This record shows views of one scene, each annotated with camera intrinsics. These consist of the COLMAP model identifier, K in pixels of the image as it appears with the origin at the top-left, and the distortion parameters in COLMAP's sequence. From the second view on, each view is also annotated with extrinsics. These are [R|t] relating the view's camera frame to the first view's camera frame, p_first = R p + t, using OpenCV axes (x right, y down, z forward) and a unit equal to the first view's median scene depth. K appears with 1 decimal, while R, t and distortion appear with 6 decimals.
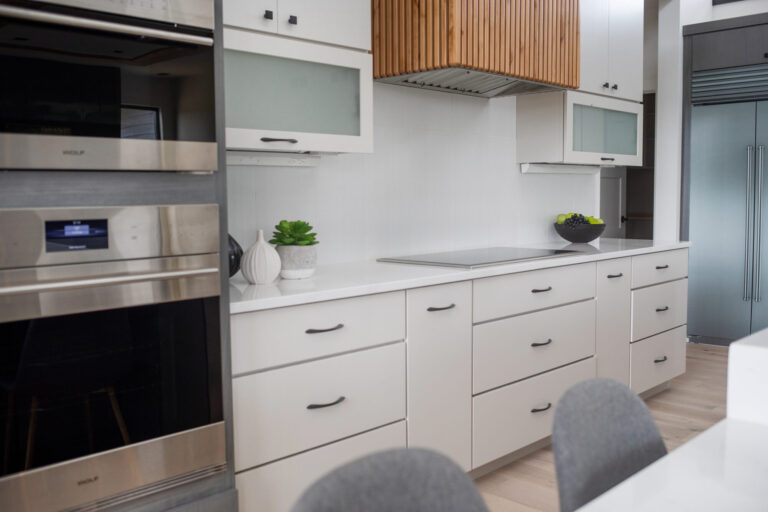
lens RADIAL K [[748.7, 0, 384.0], [0, 748.7, 256.0], [0, 0, 1]] dist [-0.023461, -0.003447]
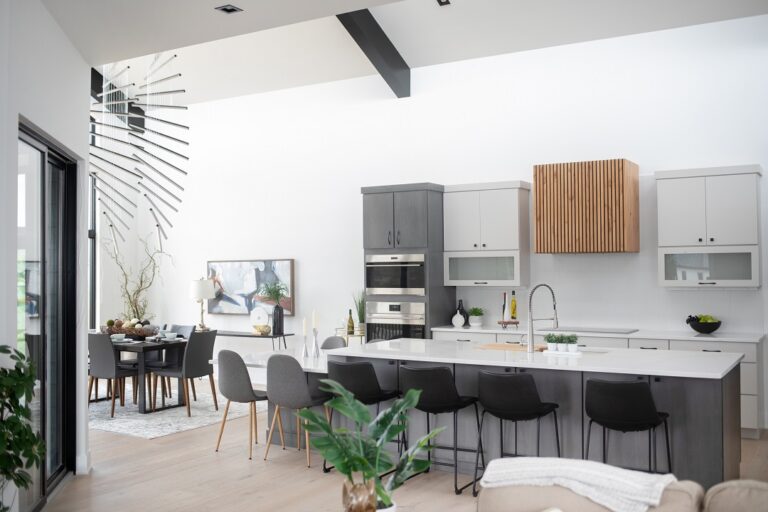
lens RADIAL K [[748.7, 0, 384.0], [0, 748.7, 256.0], [0, 0, 1]] dist [-0.023461, -0.003447]
pose [[0.237569, -0.019235, -0.971180, 2.873496], [-0.076581, 0.996321, -0.038466, -0.115027], [0.968347, 0.083512, 0.235222, -0.162516]]
